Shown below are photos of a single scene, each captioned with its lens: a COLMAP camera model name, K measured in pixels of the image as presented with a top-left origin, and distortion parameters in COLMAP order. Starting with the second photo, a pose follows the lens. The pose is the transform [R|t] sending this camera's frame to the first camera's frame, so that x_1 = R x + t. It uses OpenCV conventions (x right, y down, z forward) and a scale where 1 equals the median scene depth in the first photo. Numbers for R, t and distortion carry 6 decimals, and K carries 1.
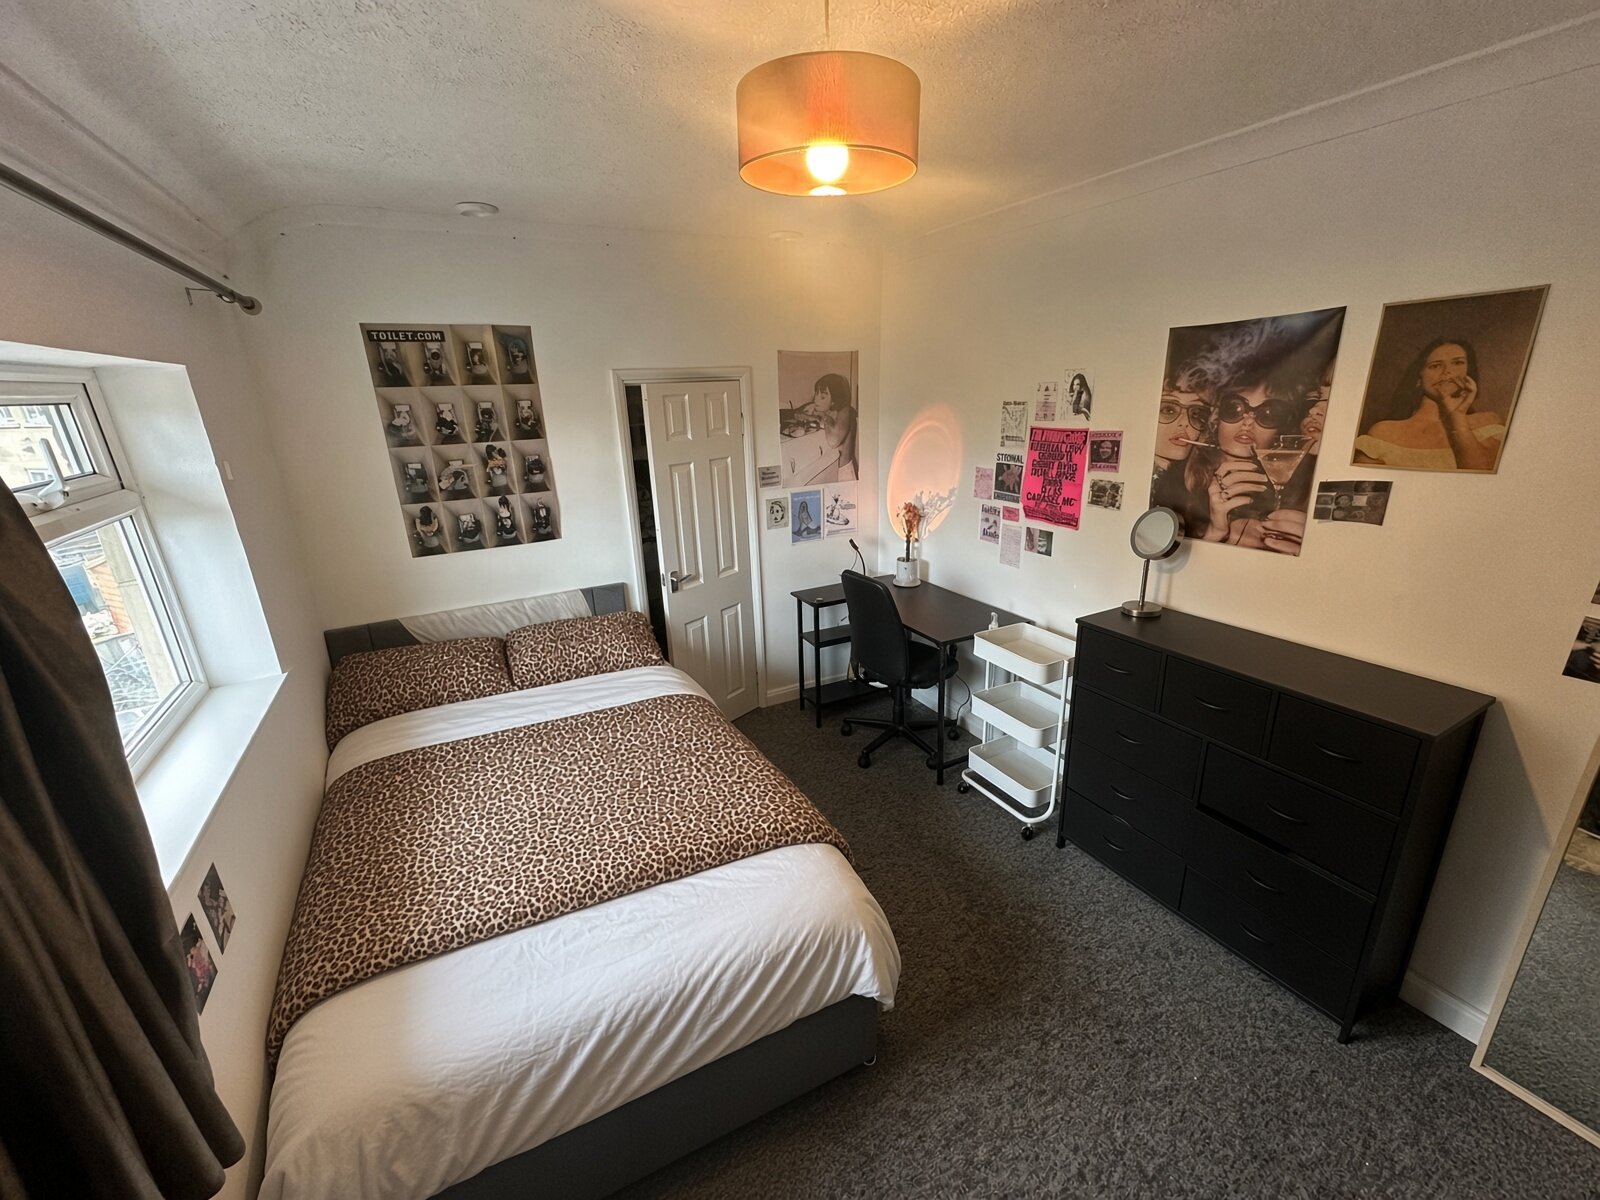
lens RADIAL K [[648.3, 0, 807.0], [0, 648.3, 605.8], [0, 0, 1]] dist [0.001637, -0.000338]
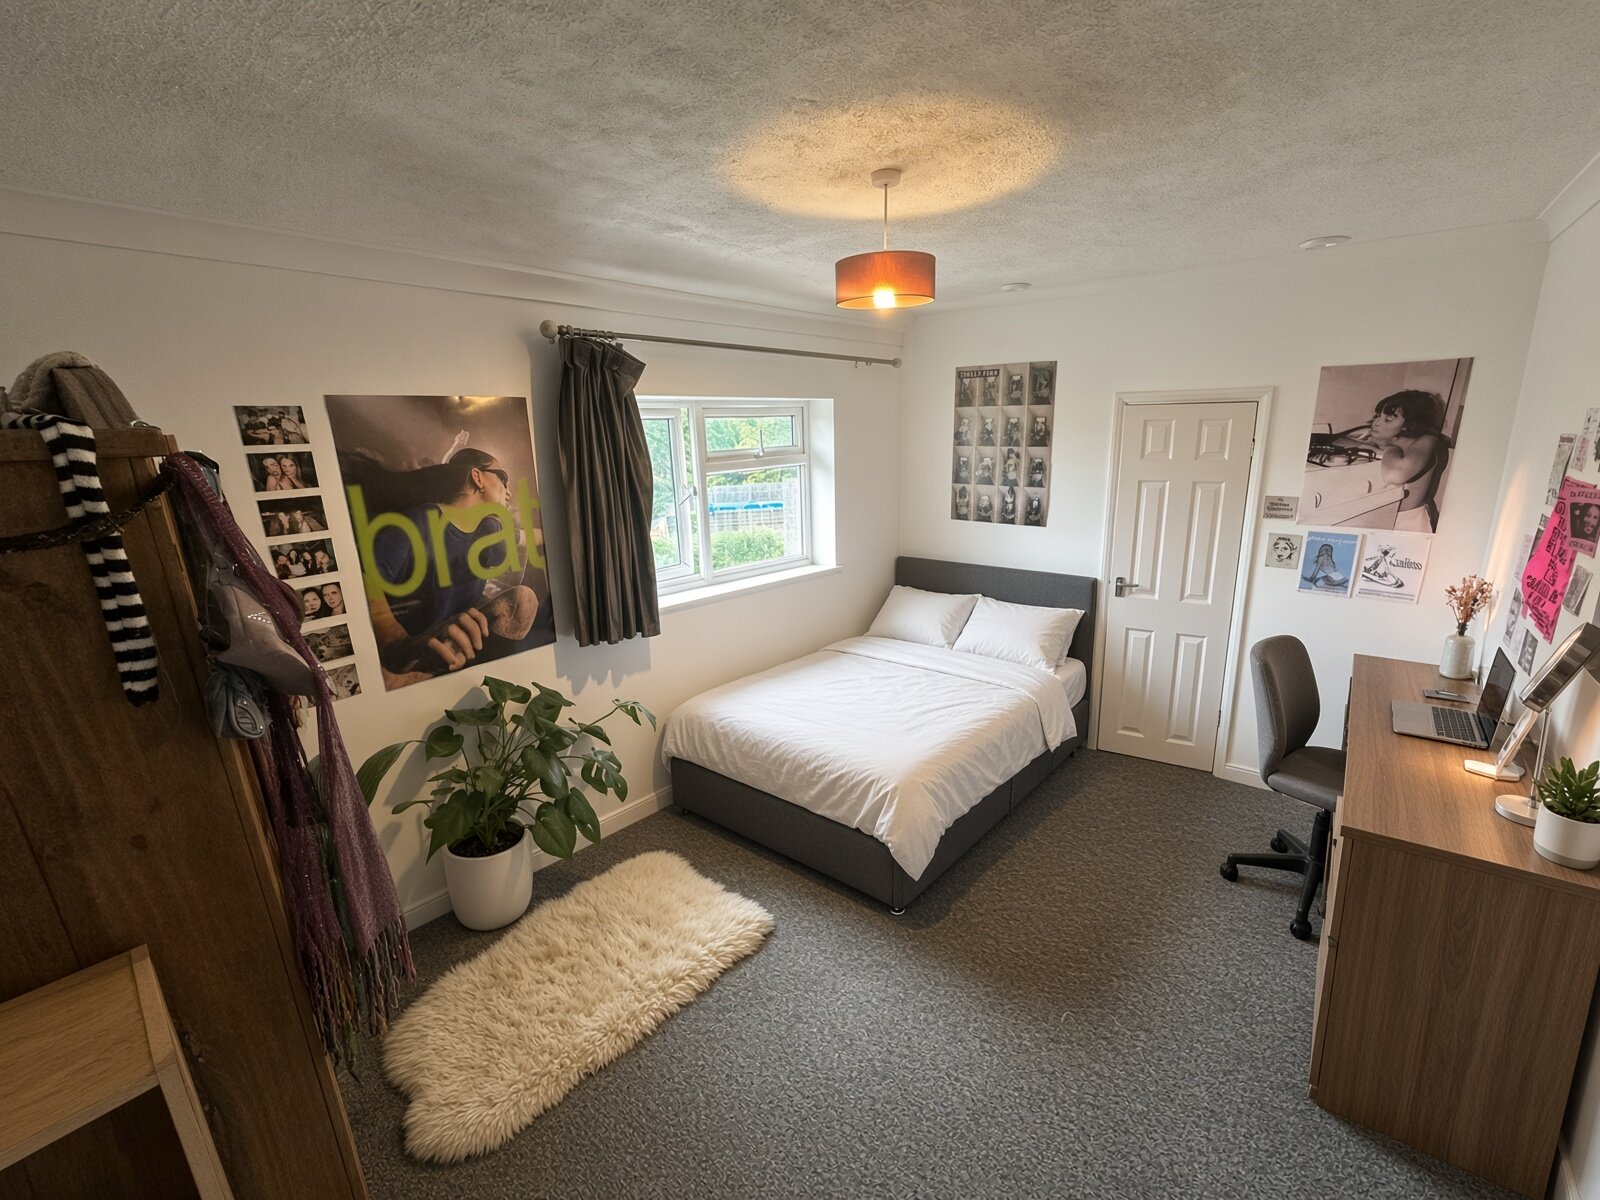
lens RADIAL K [[648.3, 0, 807.0], [0, 648.3, 605.8], [0, 0, 1]] dist [0.001637, -0.000338]
pose [[0.364233, 0.282702, -0.887363, 0.681745], [-0.288932, 0.940102, 0.180907, -0.060392], [0.885355, 0.190495, 0.424098, 0.100934]]
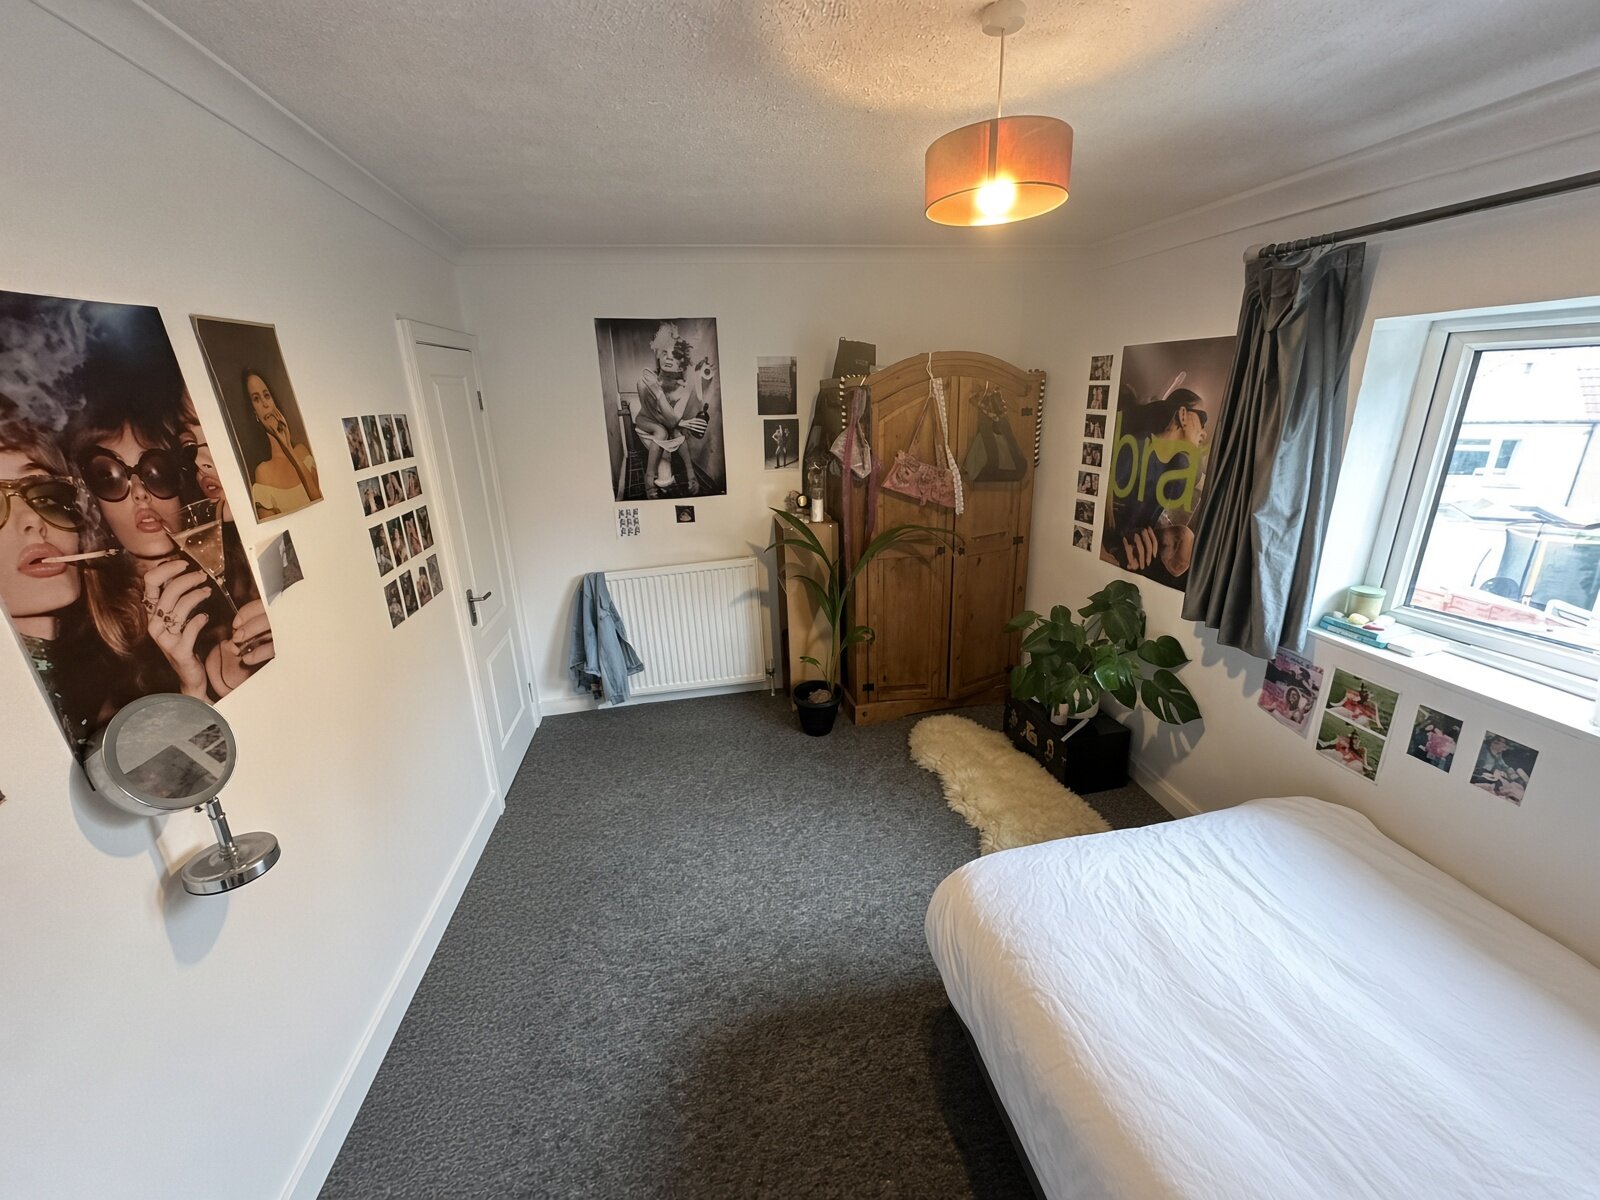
lens RADIAL K [[648.3, 0, 807.0], [0, 648.3, 605.8], [0, 0, 1]] dist [0.001637, -0.000338]
pose [[-0.954232, -0.038146, 0.296625, -0.012495], [0.150919, 0.794864, 0.587720, -0.337537], [-0.258196, 0.605588, -0.752727, 1.005371]]
